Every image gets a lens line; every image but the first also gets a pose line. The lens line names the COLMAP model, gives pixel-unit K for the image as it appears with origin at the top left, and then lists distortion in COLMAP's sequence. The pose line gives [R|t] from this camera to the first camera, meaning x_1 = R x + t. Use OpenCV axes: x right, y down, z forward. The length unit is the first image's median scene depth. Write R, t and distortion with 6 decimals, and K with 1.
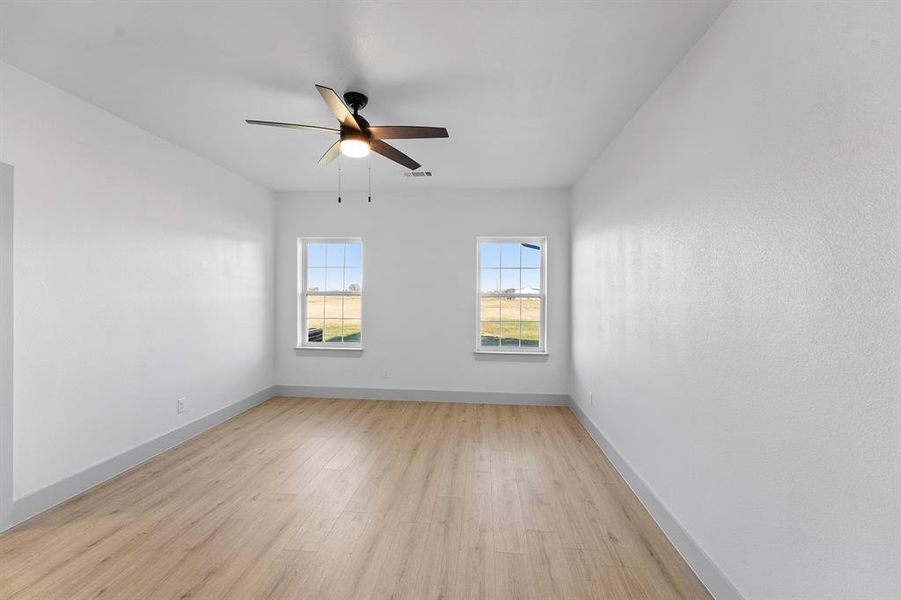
lens RADIAL K [[374.1, 0, 447.5], [0, 374.1, 293.0], [0, 0, 1]] dist [-0.003196, -0.000091]
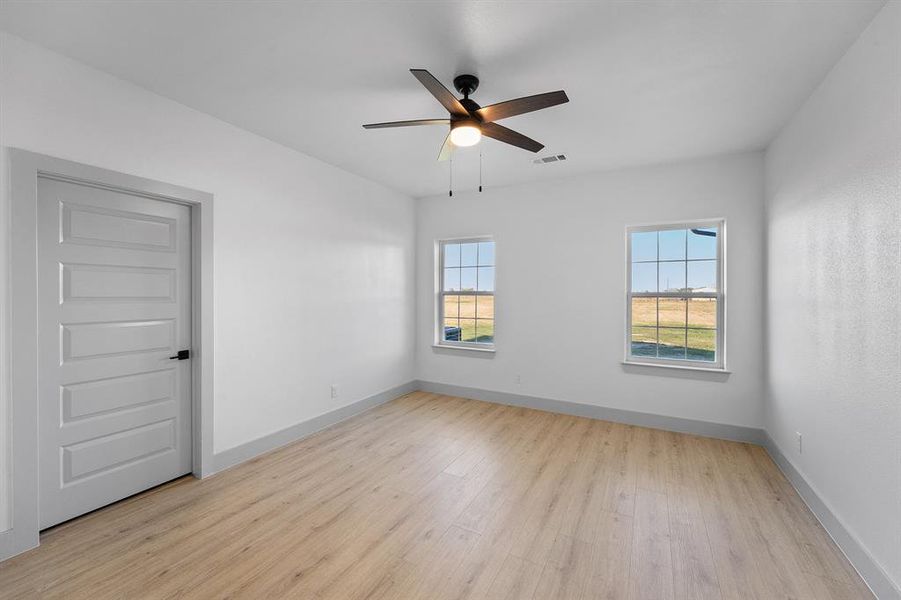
lens RADIAL K [[374.1, 0, 439.7], [0, 374.1, 293.4], [0, 0, 1]] dist [-0.003196, -0.000091]
pose [[0.915675, -0.002317, -0.401913, 0.055476], [0.002395, 0.999997, -0.000309, 0.003369], [0.401912, -0.000680, 0.915678, 0.103459]]
